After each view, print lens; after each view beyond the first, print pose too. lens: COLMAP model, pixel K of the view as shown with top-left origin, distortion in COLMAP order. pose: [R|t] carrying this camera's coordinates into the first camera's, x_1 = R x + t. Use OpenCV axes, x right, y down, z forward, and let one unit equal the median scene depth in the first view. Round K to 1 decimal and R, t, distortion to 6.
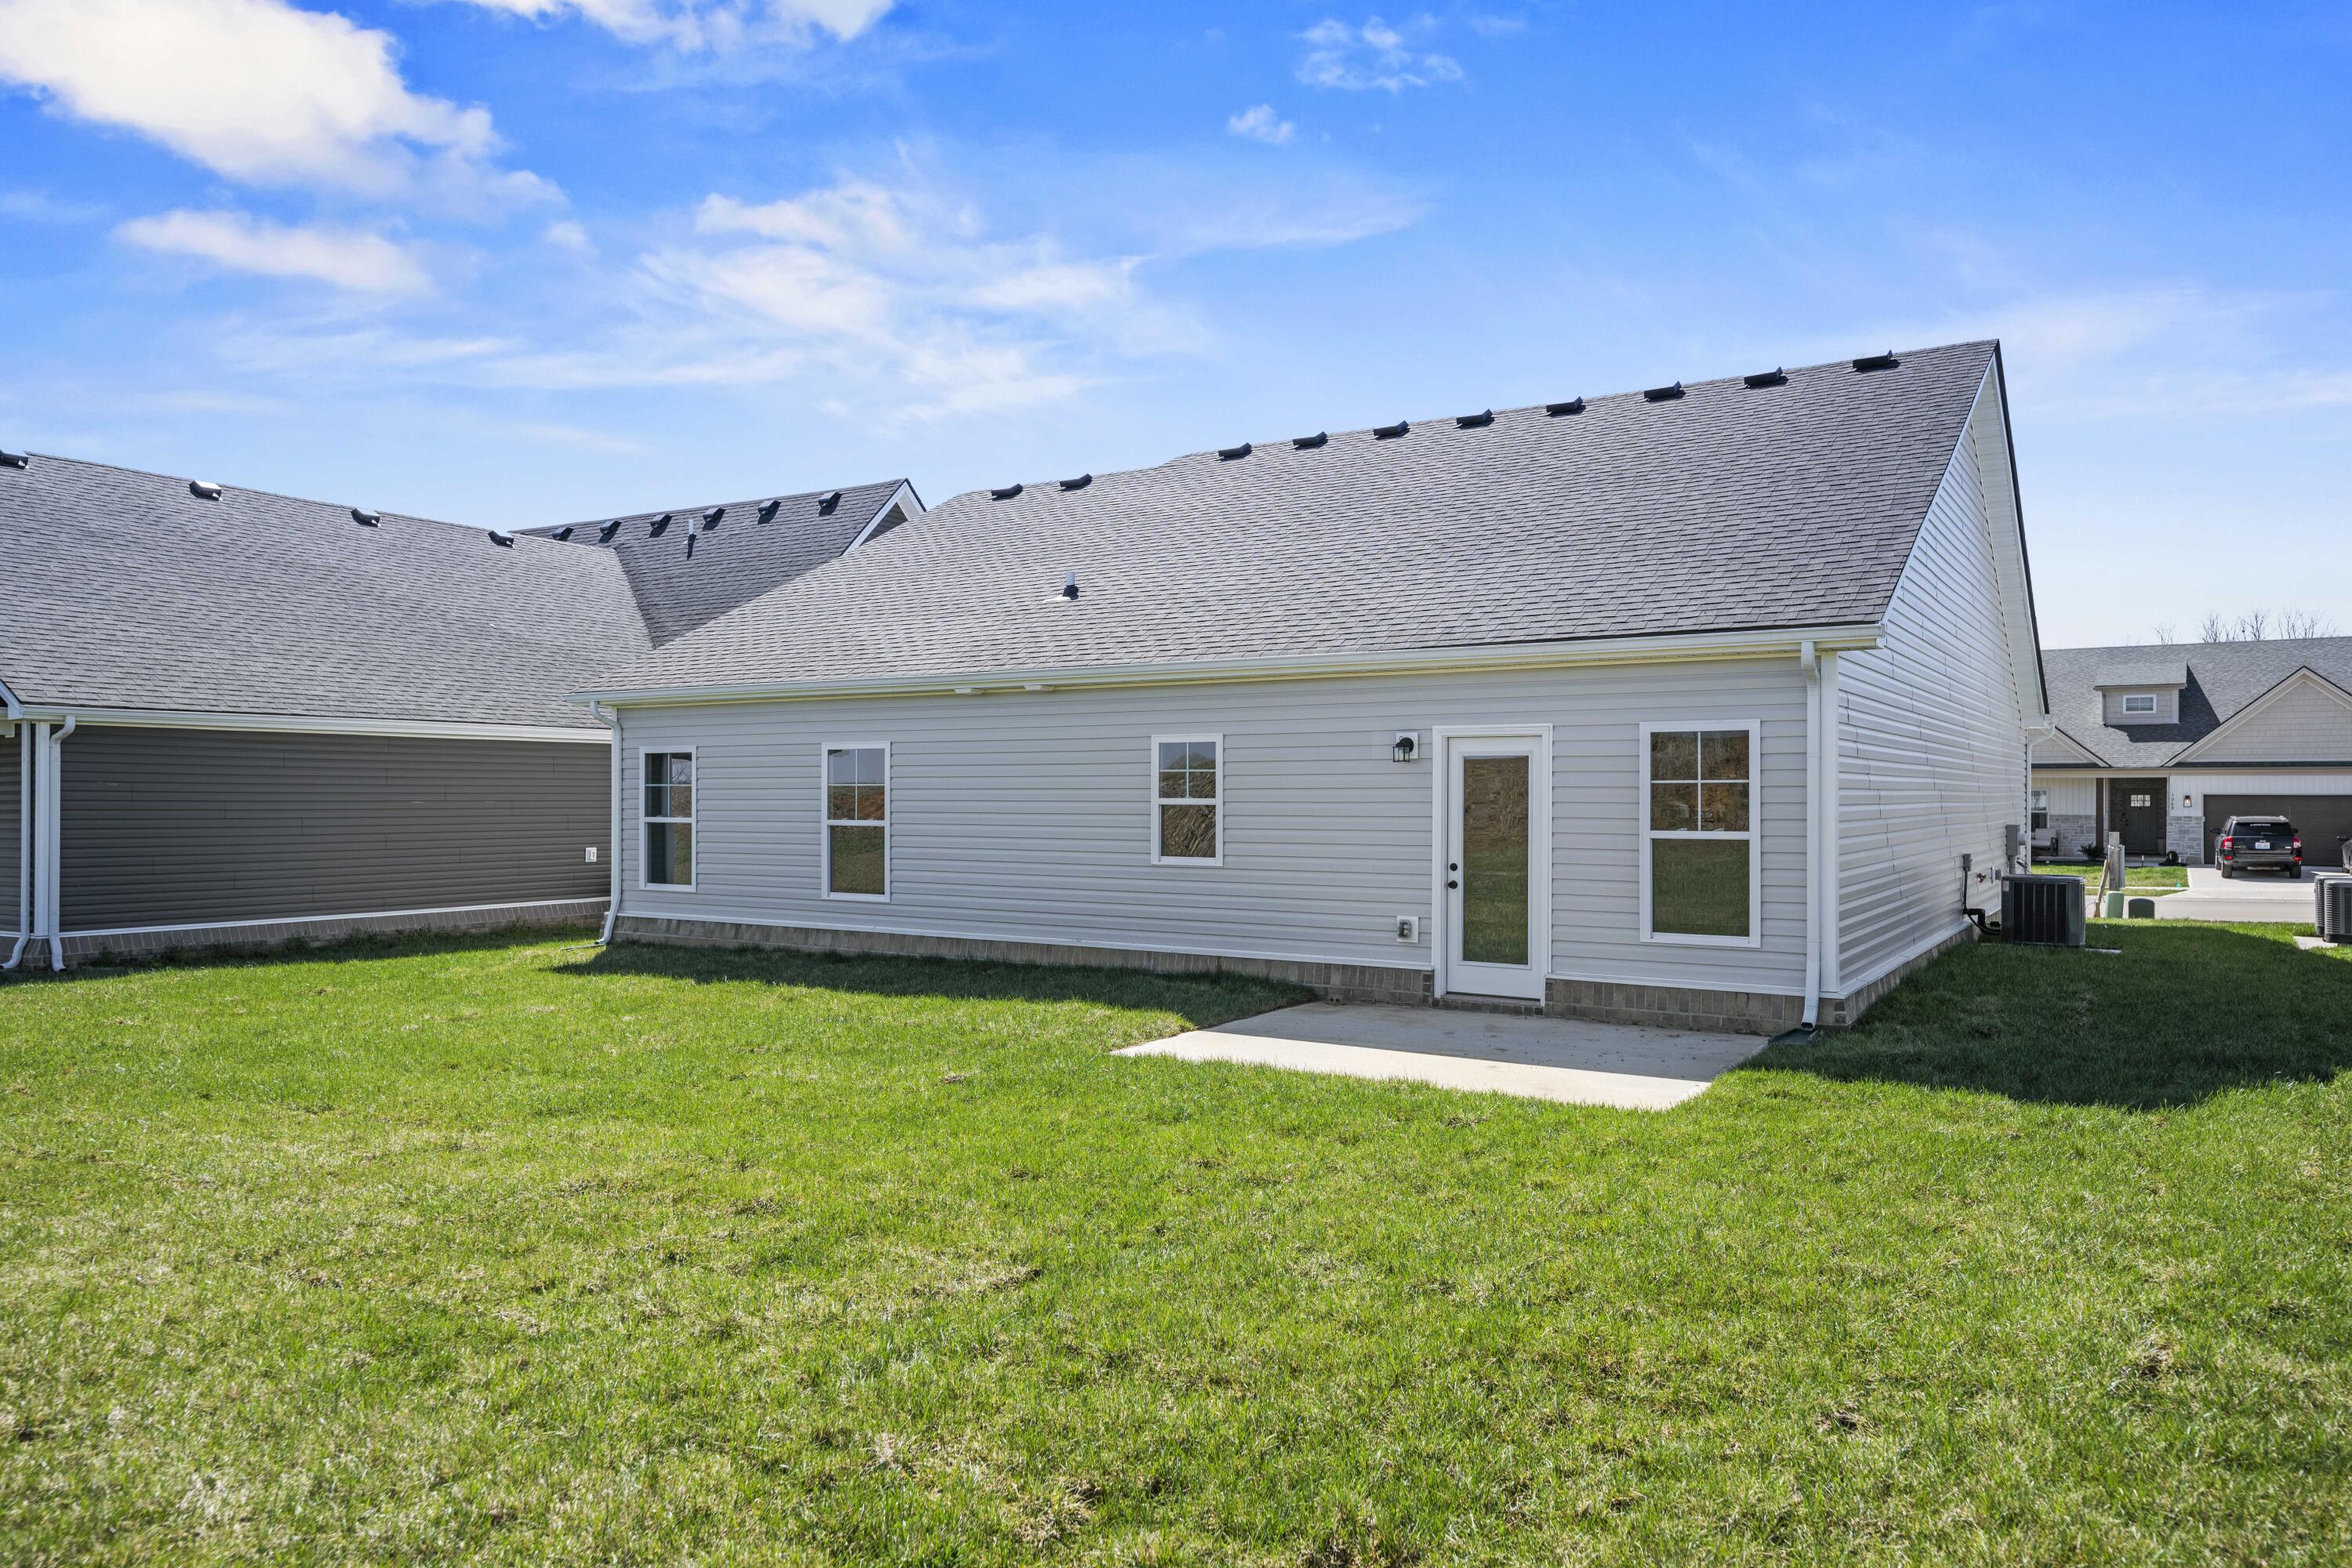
lens RADIAL K [[1624.6, 0, 1176.0], [0, 1624.6, 784.0], [0, 0, 1]] dist [0.000426, 0.000171]
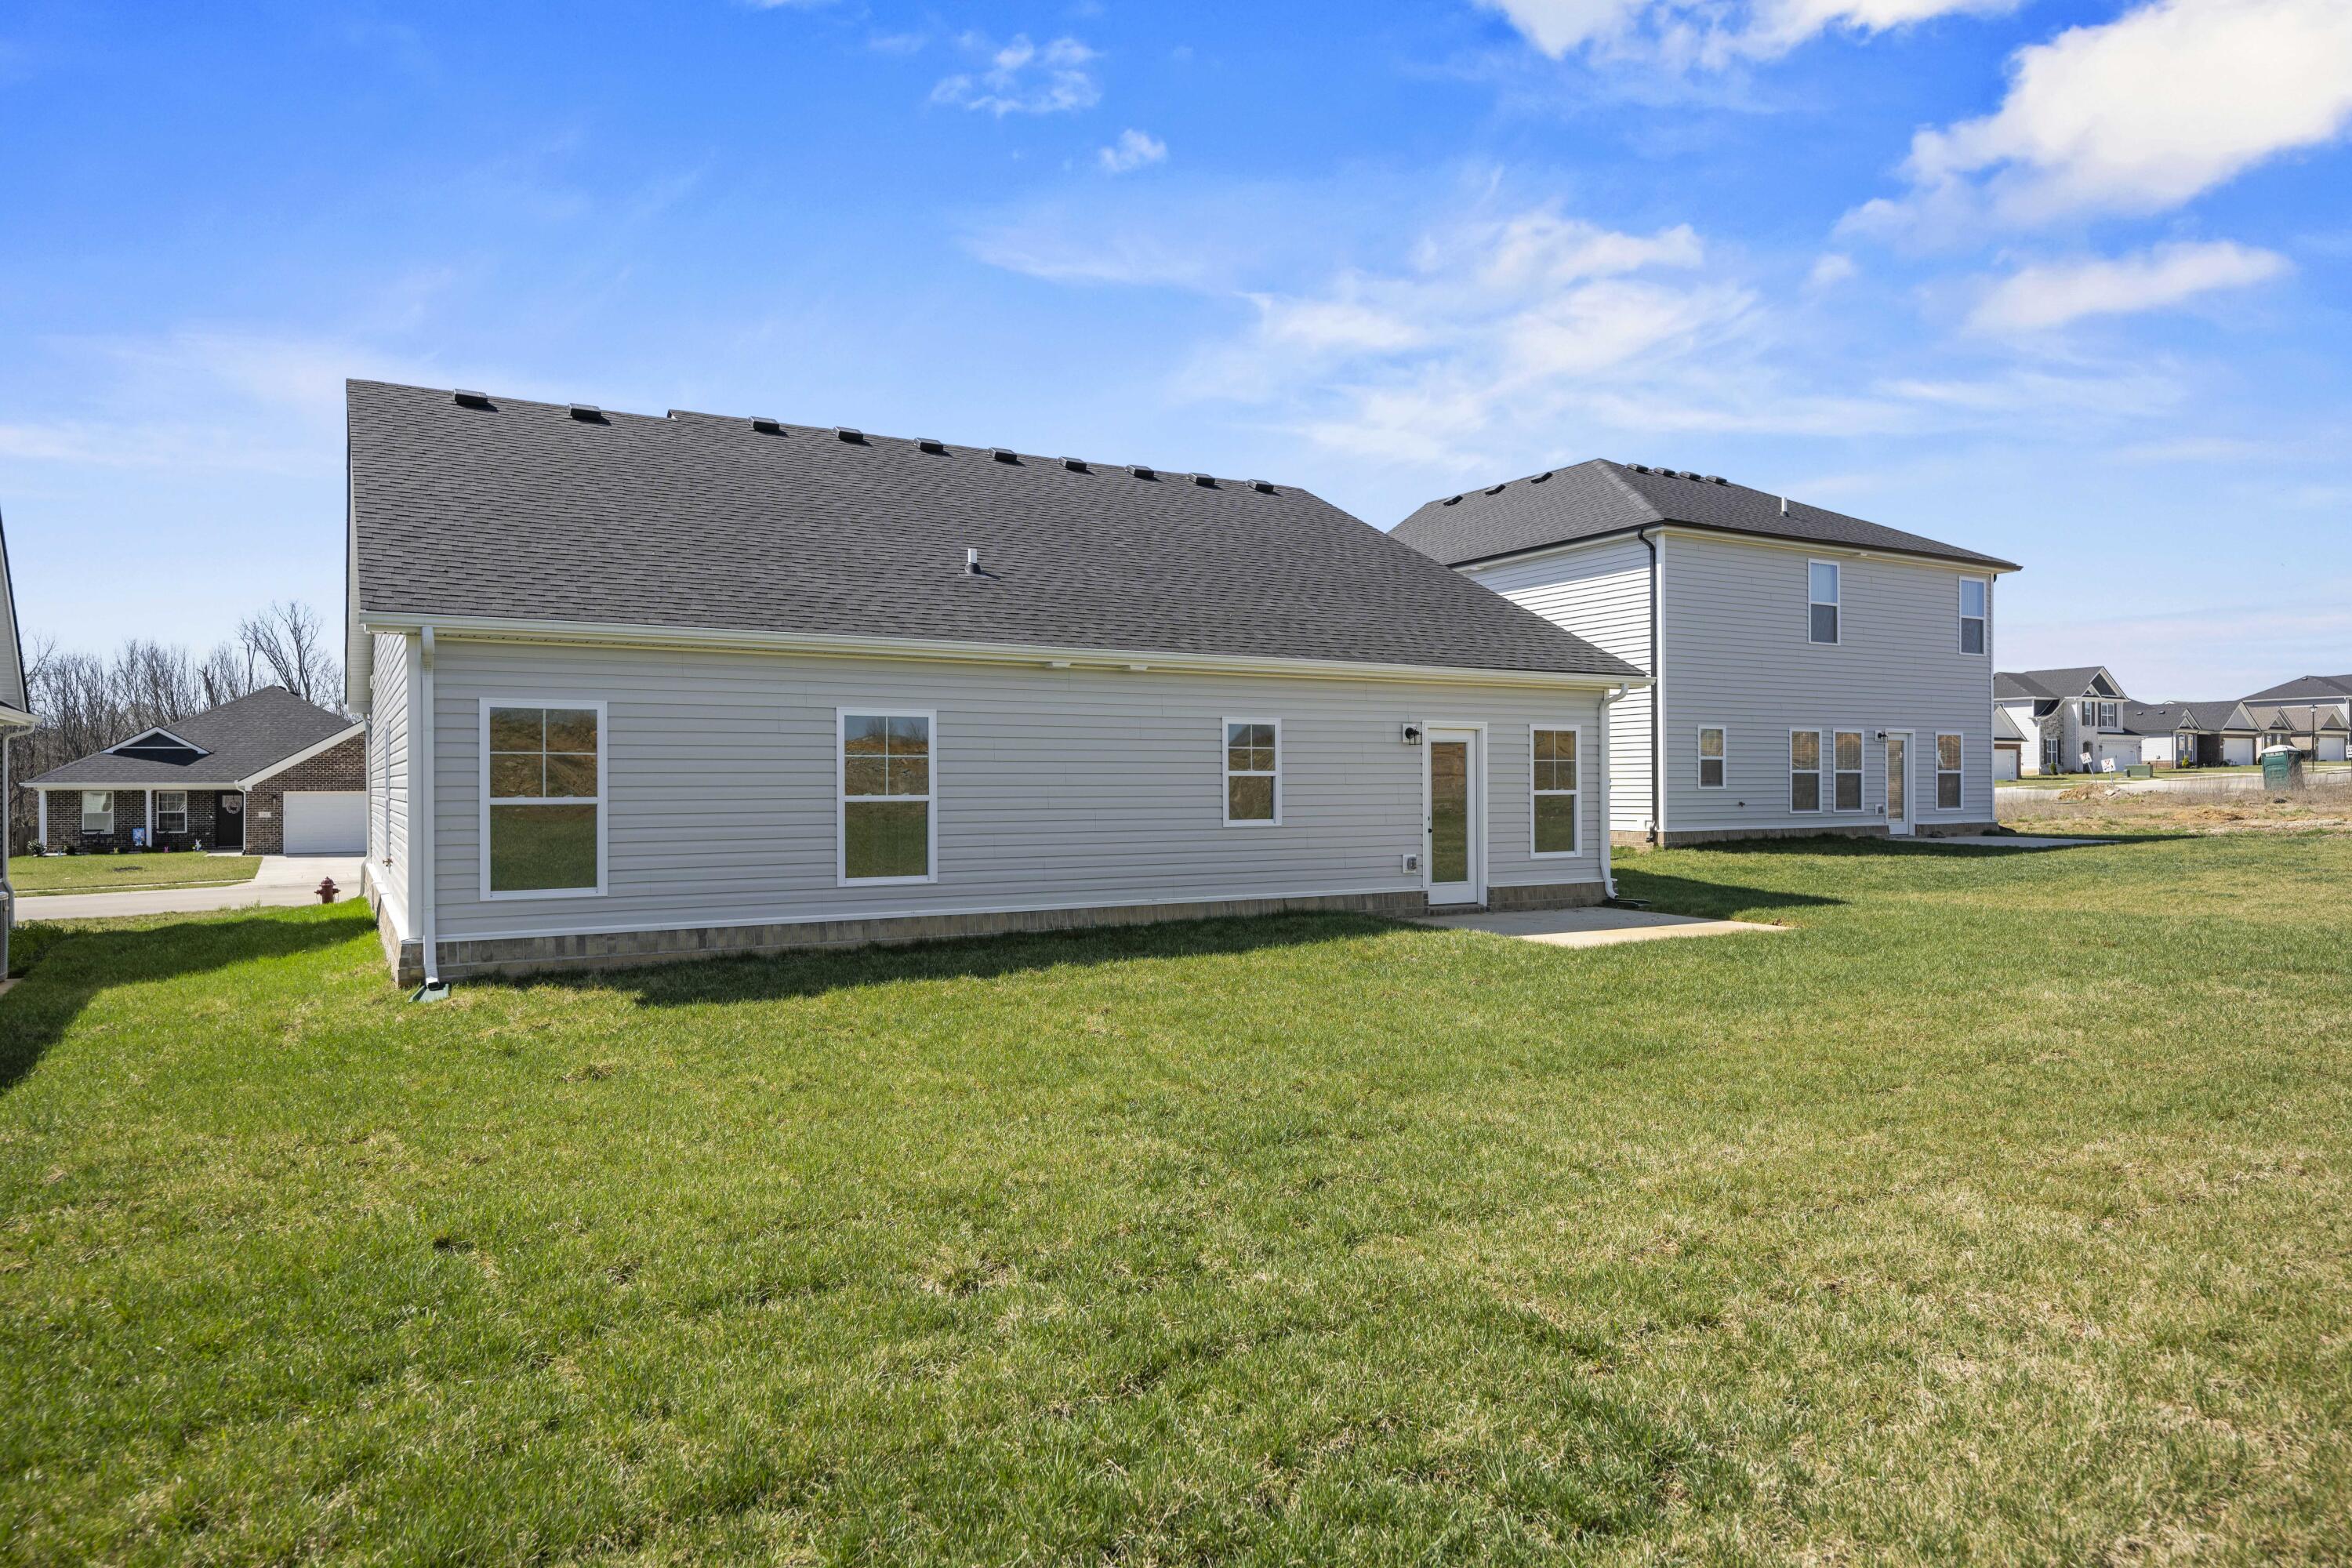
lens RADIAL K [[1342.8, 0, 1176.0], [0, 1342.8, 784.0], [0, 0, 1]] dist [0.000722, 0.000080]
pose [[0.450644, -0.010417, 0.892643, -0.898548], [-0.008606, 0.999835, 0.016013, 0.002958], [-0.892662, -0.014898, 0.450480, 0.595134]]
